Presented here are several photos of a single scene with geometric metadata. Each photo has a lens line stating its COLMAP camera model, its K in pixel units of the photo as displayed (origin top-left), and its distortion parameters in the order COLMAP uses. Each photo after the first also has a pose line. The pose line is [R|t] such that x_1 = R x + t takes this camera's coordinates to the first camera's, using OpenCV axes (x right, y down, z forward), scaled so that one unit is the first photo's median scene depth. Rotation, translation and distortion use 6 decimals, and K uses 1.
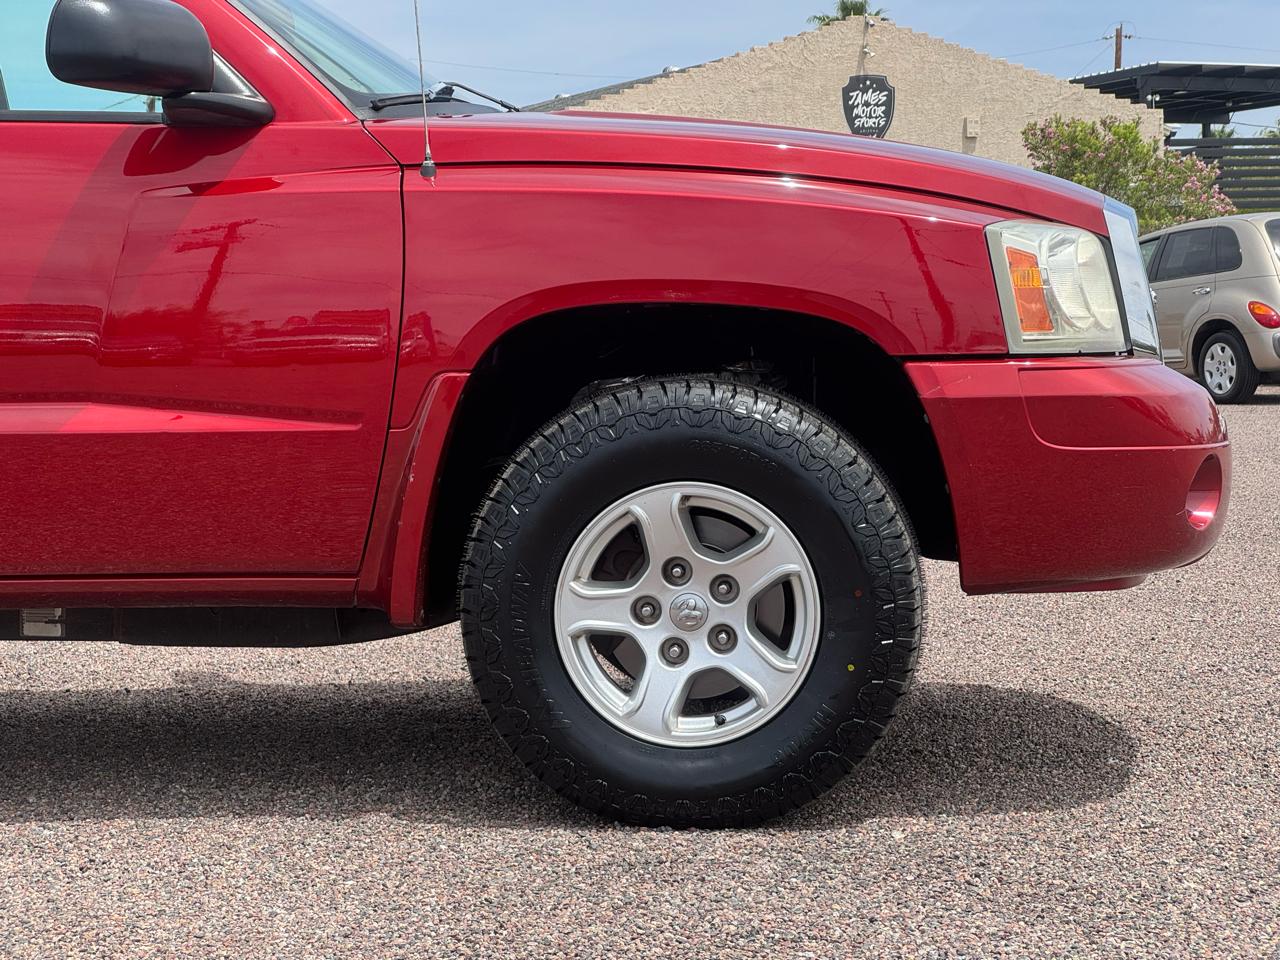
lens RADIAL K [[2877.9, 0, 617.8], [0, 2877.9, 443.5], [0, 0, 1]] dist [-0.092152, 4.116796]
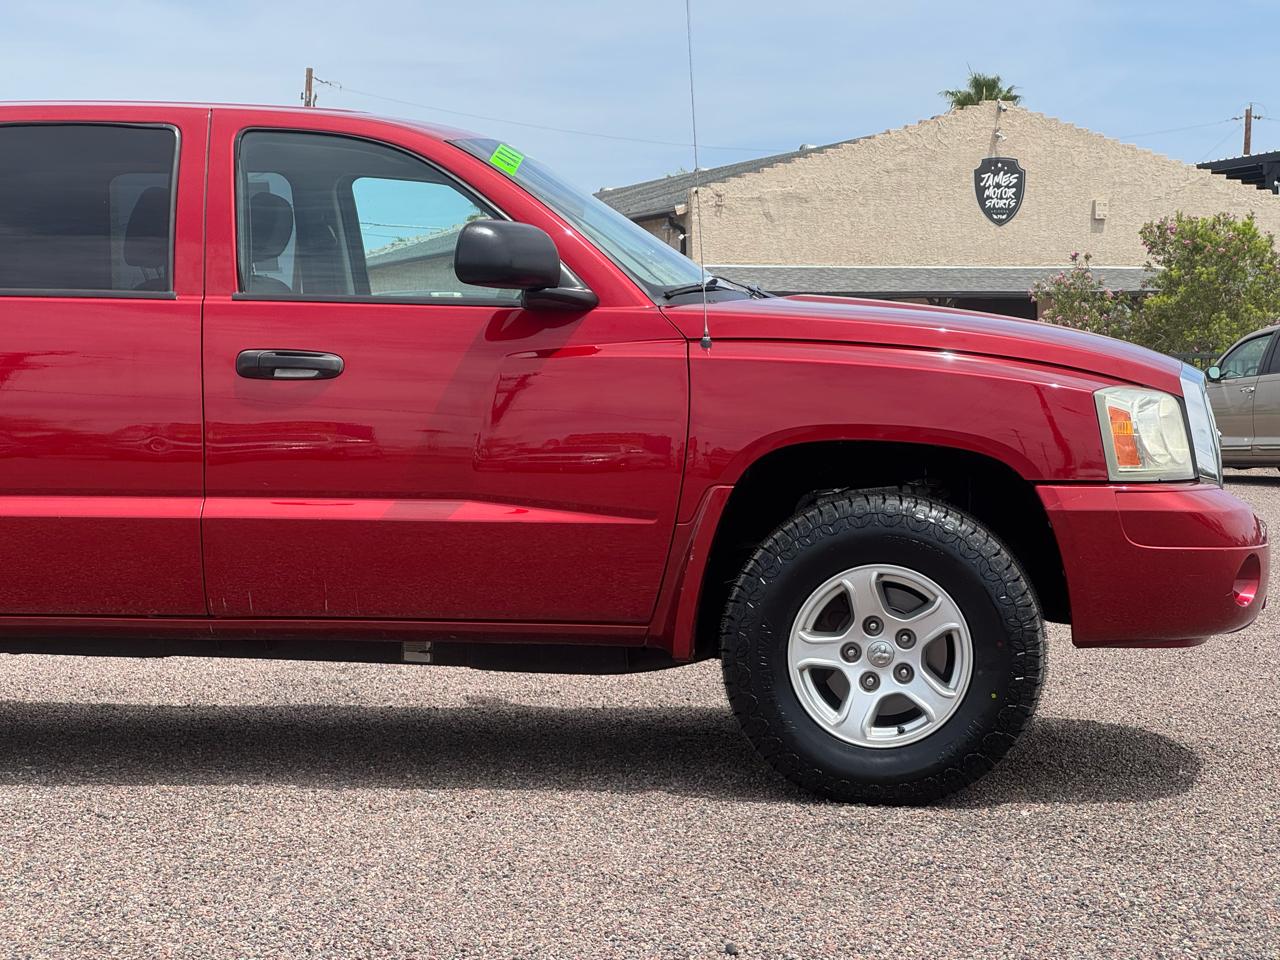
lens RADIAL K [[2877.9, 0, 617.8], [0, 2877.9, 443.5], [0, 0, 1]] dist [-0.092152, 4.116796]
pose [[0.998869, 0.021541, -0.042394, -0.047897], [-0.022405, 0.999549, -0.020018, -0.015119], [0.041943, 0.020946, 0.998900, -0.444496]]
